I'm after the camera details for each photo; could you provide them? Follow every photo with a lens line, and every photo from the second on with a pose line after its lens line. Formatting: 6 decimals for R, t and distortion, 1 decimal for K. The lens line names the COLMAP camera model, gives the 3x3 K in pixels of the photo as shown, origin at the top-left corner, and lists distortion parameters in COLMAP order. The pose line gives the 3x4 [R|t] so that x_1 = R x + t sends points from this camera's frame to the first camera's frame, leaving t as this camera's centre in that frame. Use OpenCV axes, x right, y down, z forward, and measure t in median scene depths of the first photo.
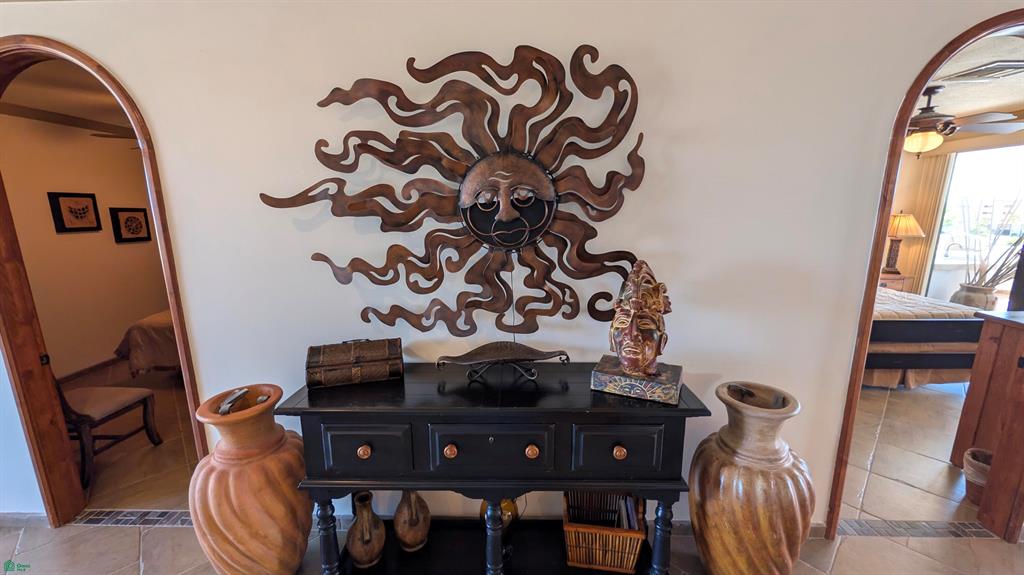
lens RADIAL K [[391.0, 0, 511.6], [0, 391.0, 285.3], [0, 0, 1]] dist [0.000525, 0.000002]
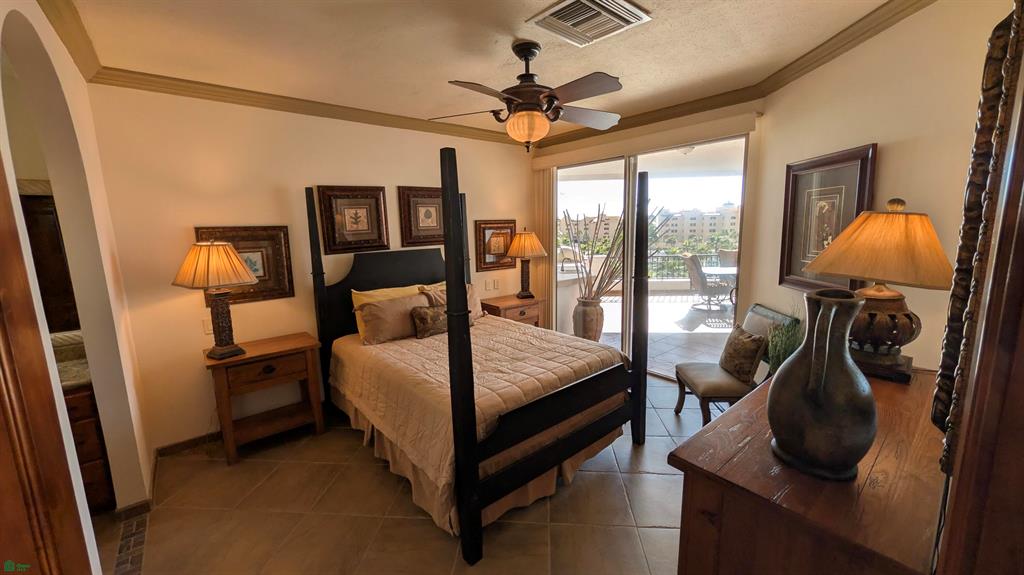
lens RADIAL K [[393.4, 0, 511.7], [0, 393.4, 286.1], [0, 0, 1]] dist [0.001344, -0.000148]
pose [[0.742512, -0.111971, 0.660408, 0.439781], [0.144853, 0.989441, 0.004896, -0.081427], [-0.653983, 0.092026, 0.750891, 0.429289]]
